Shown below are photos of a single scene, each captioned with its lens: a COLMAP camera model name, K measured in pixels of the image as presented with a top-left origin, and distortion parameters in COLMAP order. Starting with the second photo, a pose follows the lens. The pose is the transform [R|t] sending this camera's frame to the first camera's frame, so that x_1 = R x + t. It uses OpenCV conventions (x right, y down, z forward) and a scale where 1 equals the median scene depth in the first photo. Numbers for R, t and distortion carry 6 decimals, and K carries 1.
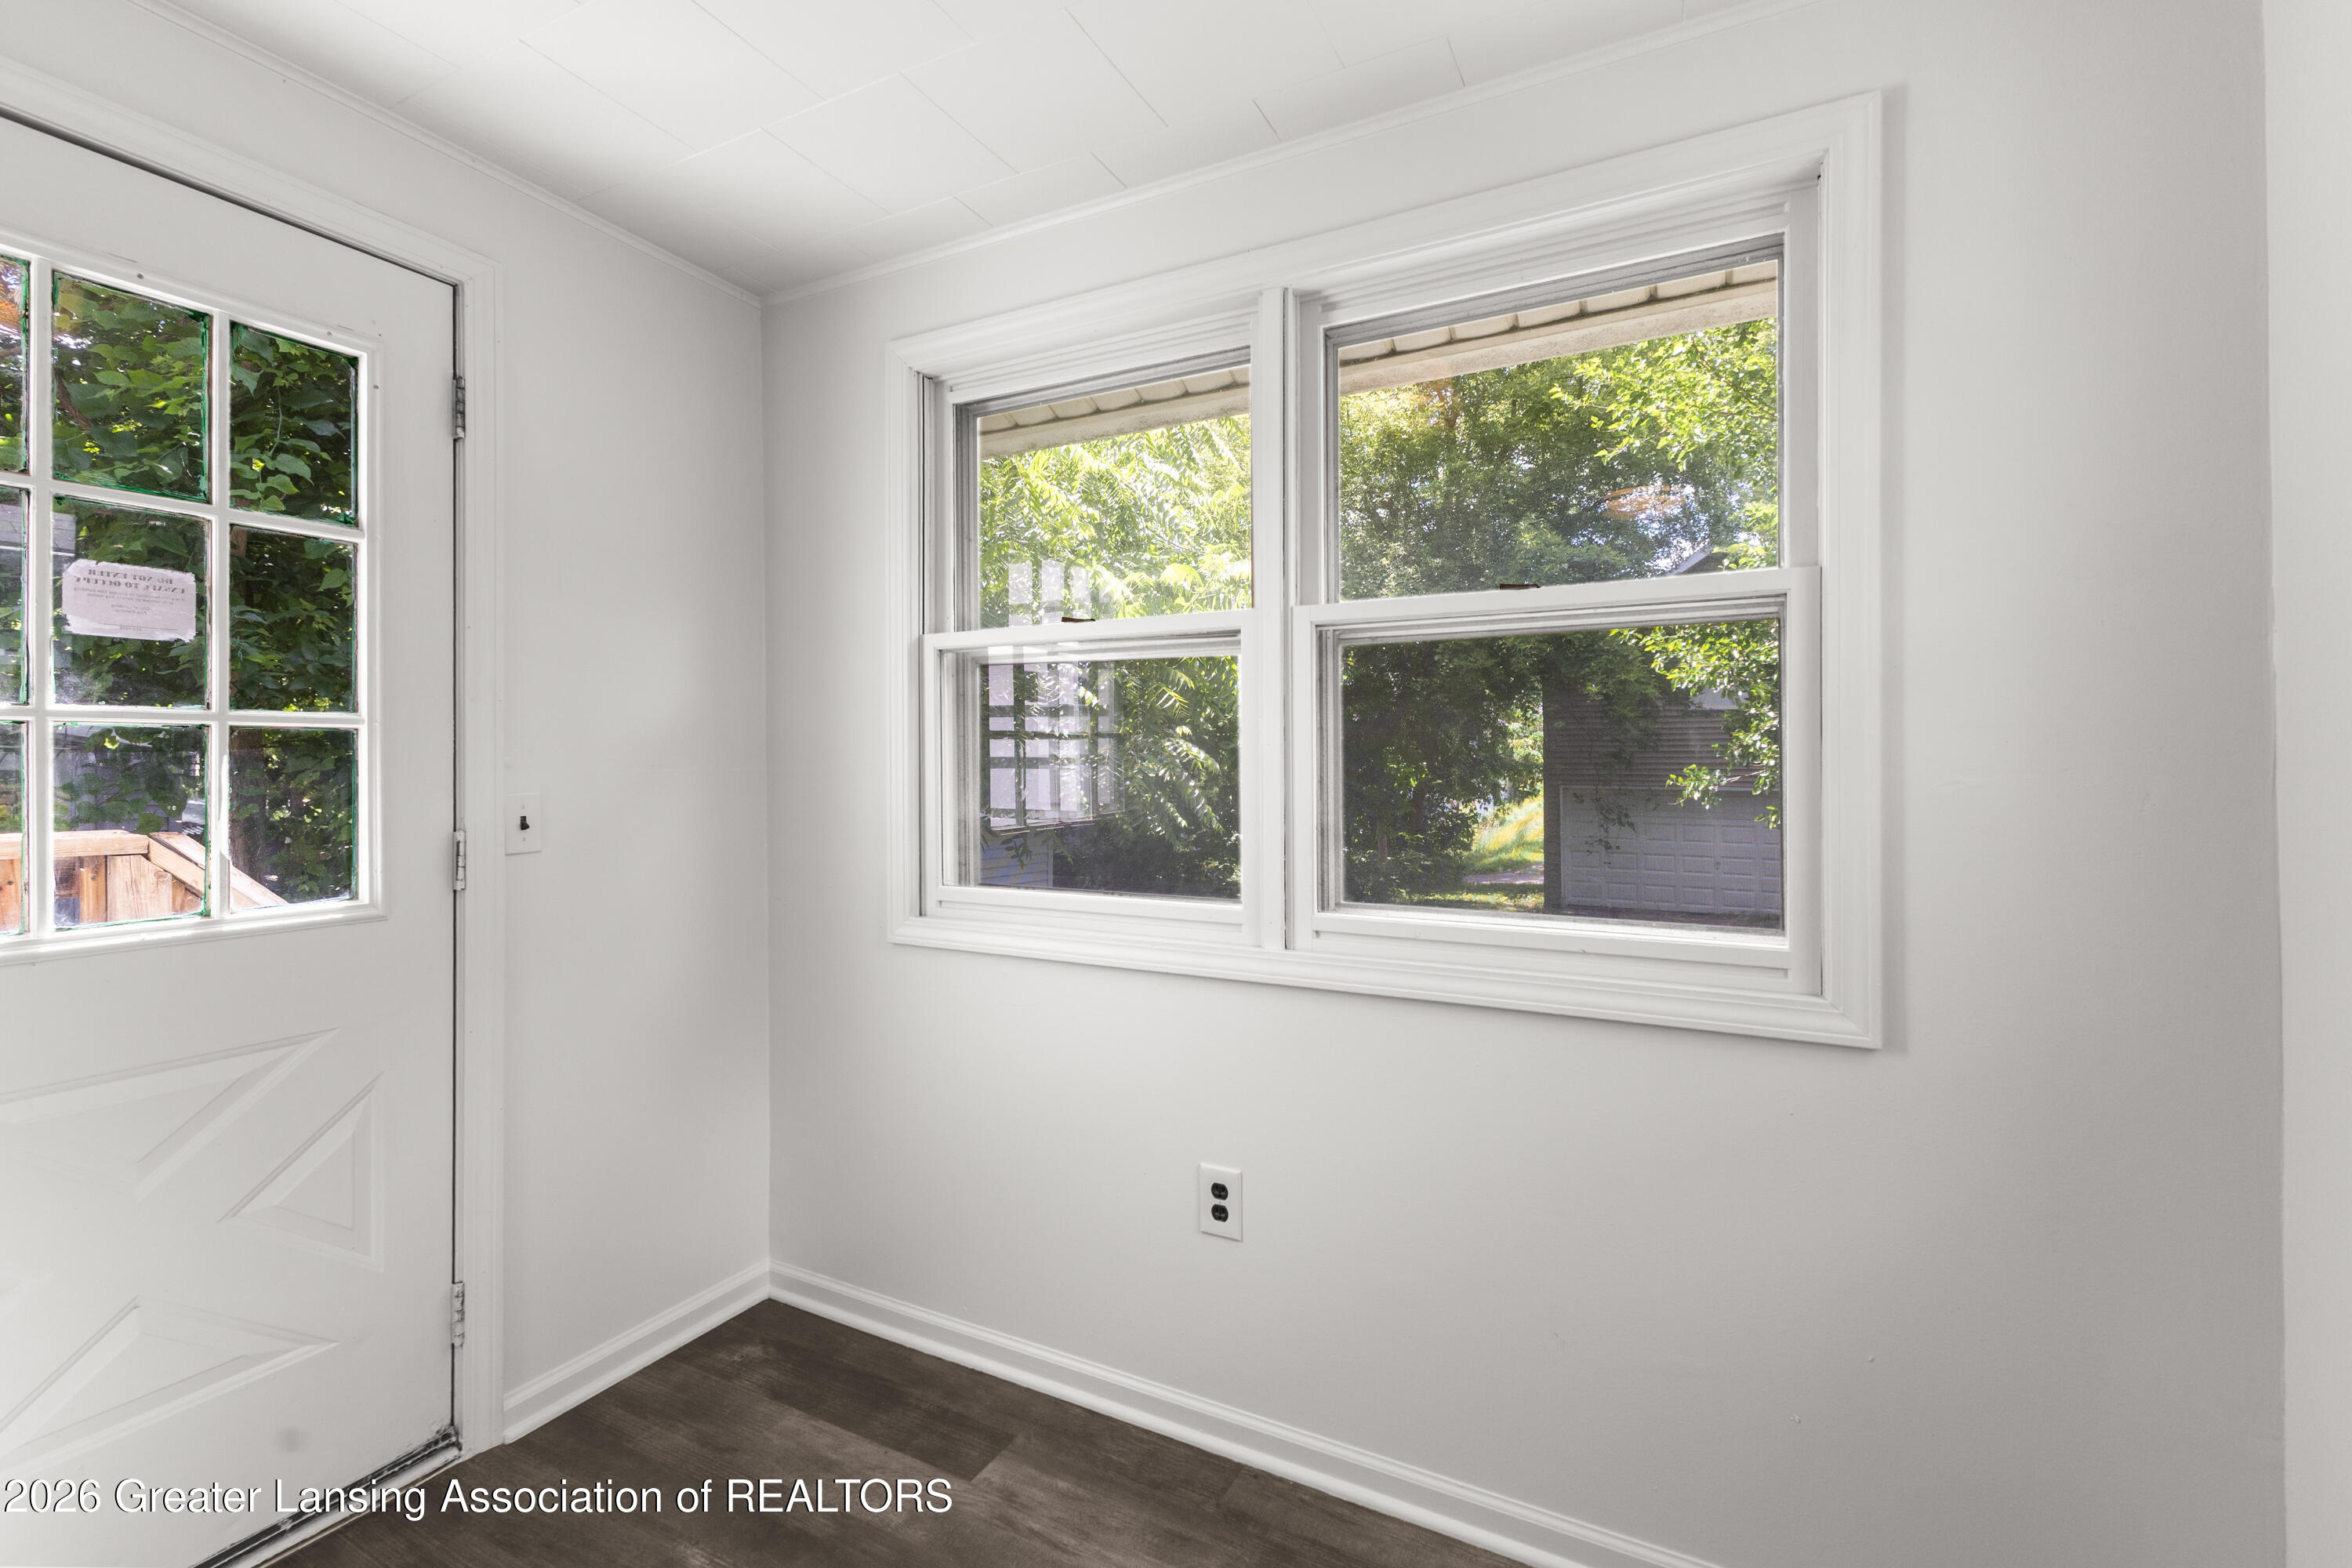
lens RADIAL K [[1025.5, 0, 1180.6], [0, 1025.5, 767.8], [0, 0, 1]] dist [0.016685, 0.003558]
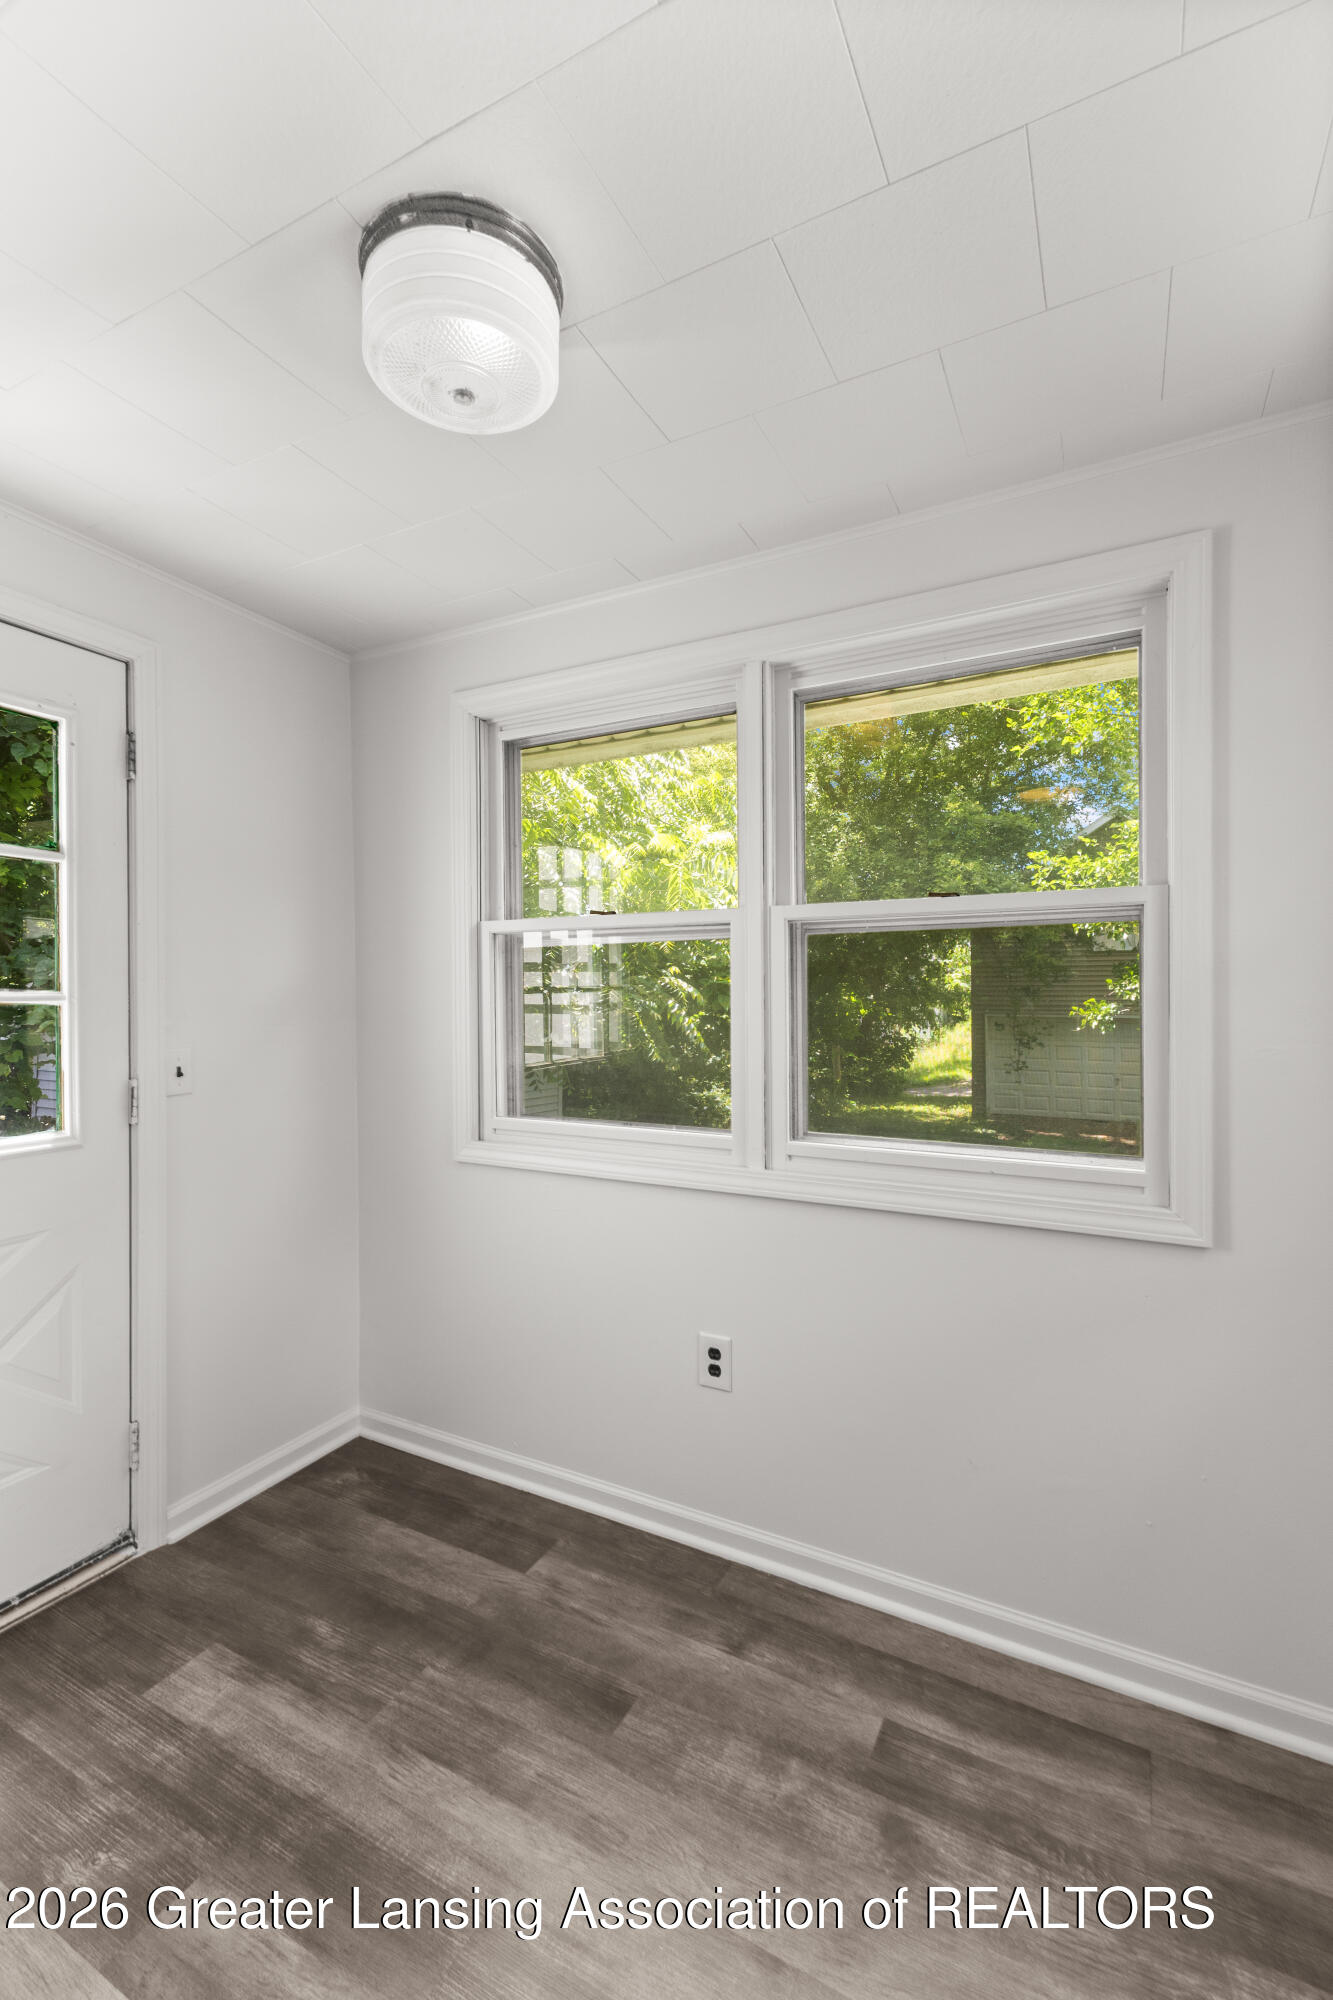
lens RADIAL K [[872.1, 0, 658.6], [0, 872.1, 998.0], [0, 0, 1]] dist [0.016685, 0.003558]
pose [[0.999976, -0.002740, -0.006419, -0.023649], [0.002790, 0.999966, 0.007738, -0.048034], [0.006397, -0.007756, 0.999949, -0.107208]]
